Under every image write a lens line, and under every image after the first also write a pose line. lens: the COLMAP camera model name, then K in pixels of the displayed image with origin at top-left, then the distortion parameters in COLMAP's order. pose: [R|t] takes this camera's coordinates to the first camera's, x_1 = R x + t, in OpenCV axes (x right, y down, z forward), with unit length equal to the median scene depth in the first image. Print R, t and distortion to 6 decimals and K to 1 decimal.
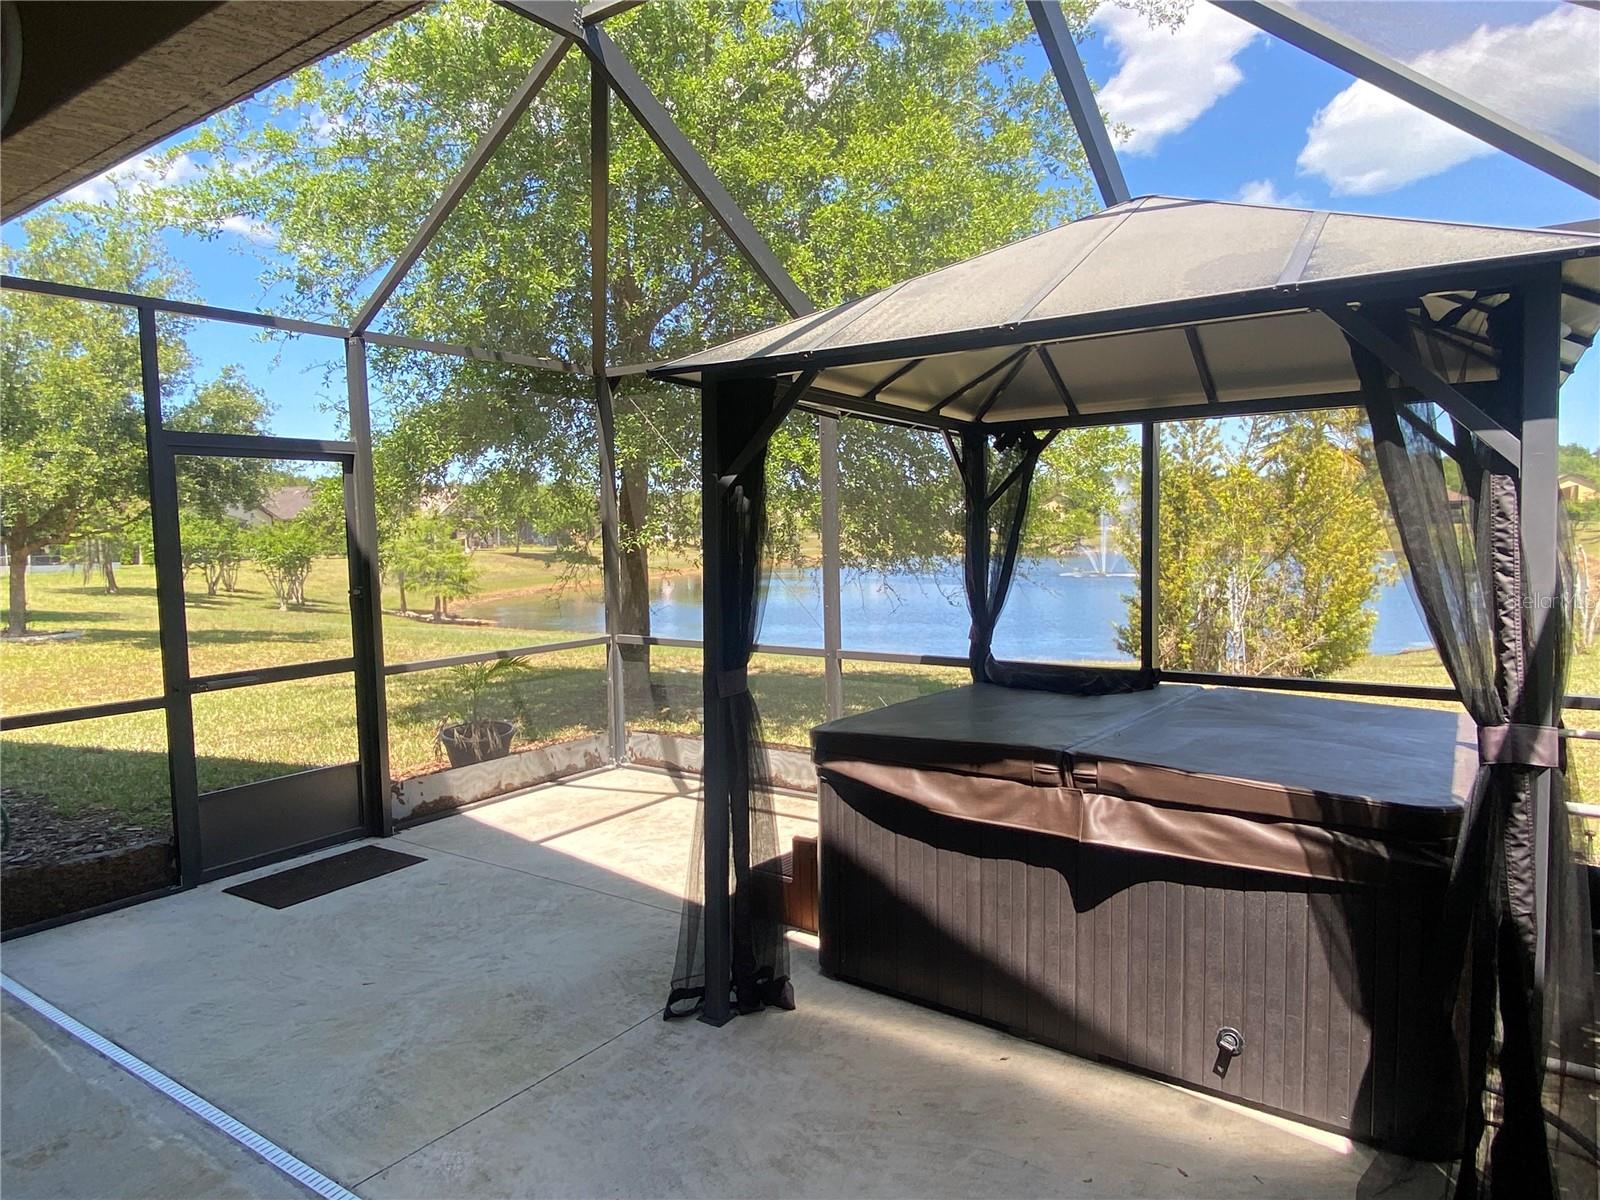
lens RADIAL K [[1013.8, 0, 800.0], [0, 1013.8, 600.0], [0, 0, 1]] dist [0.084040, -0.097147]
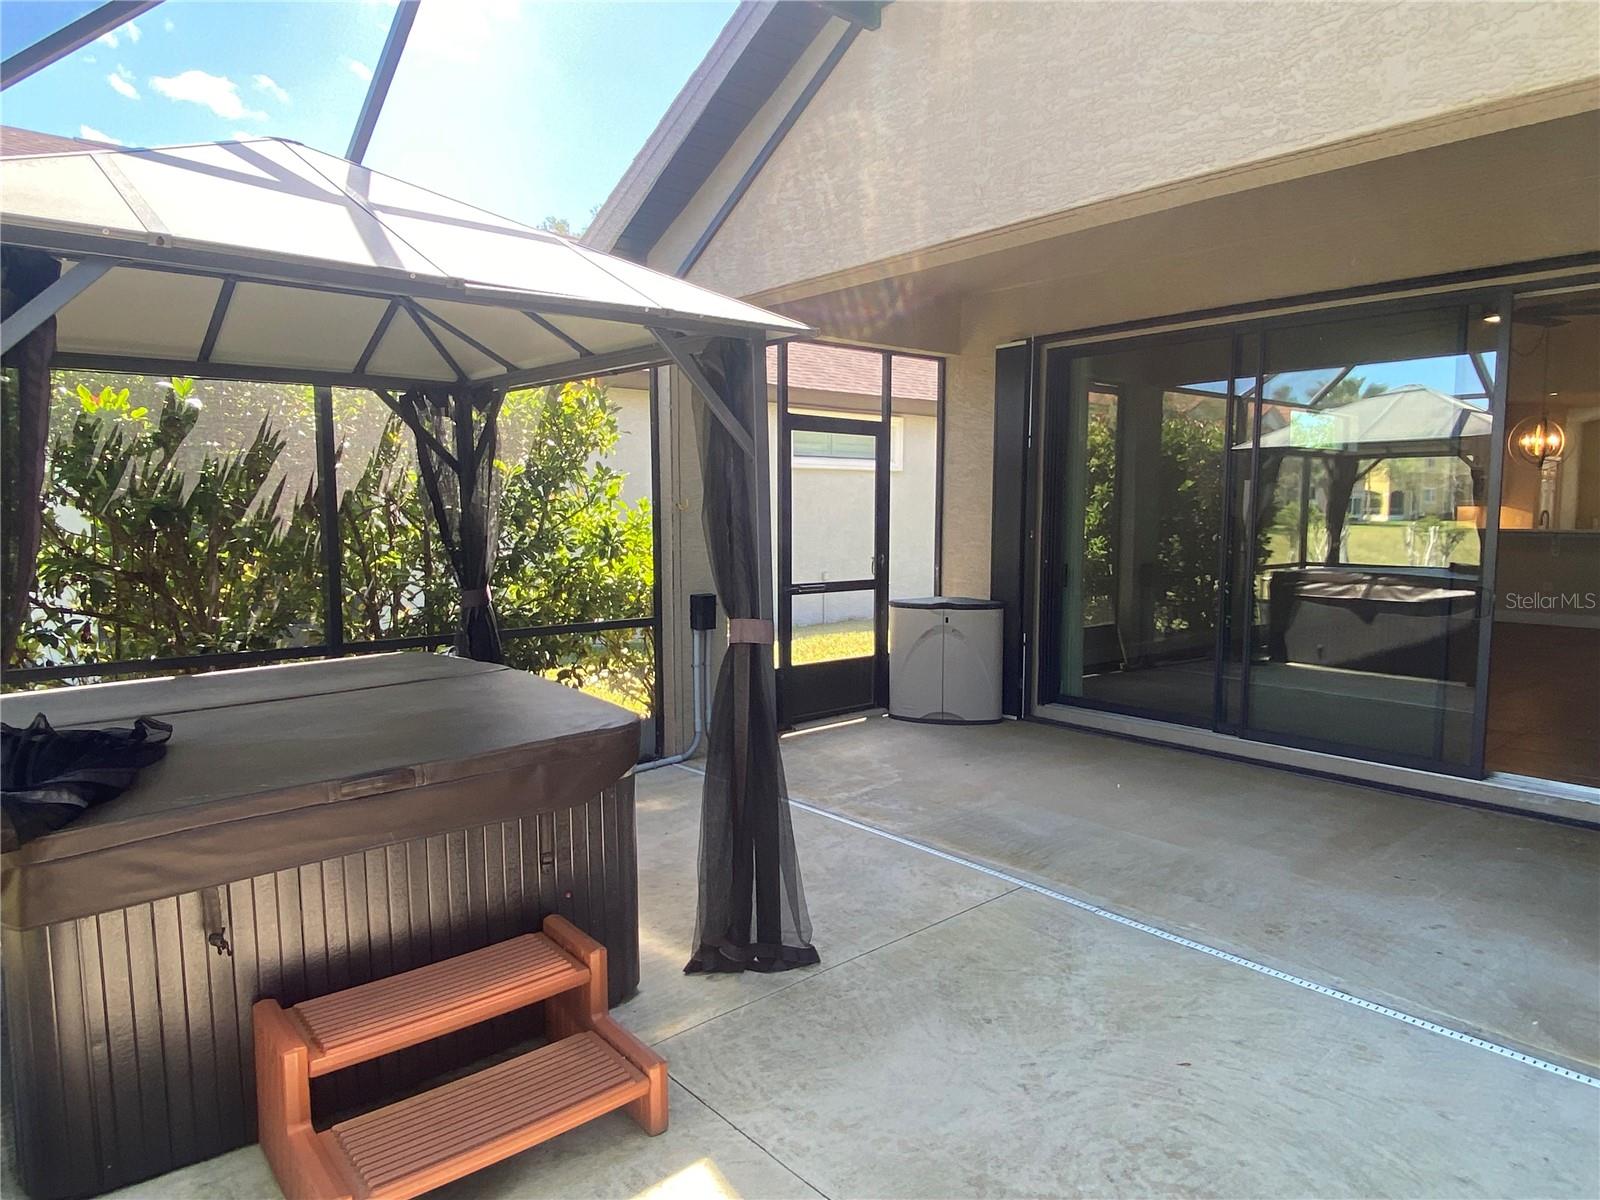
lens RADIAL K [[1013.8, 0, 800.0], [0, 1013.8, 600.0], [0, 0, 1]] dist [0.084040, -0.097147]
pose [[-0.972092, -0.000590, 0.234598, -0.364678], [0.037770, 0.986558, 0.158986, -0.117954], [-0.231538, 0.163410, -0.959003, 1.988711]]
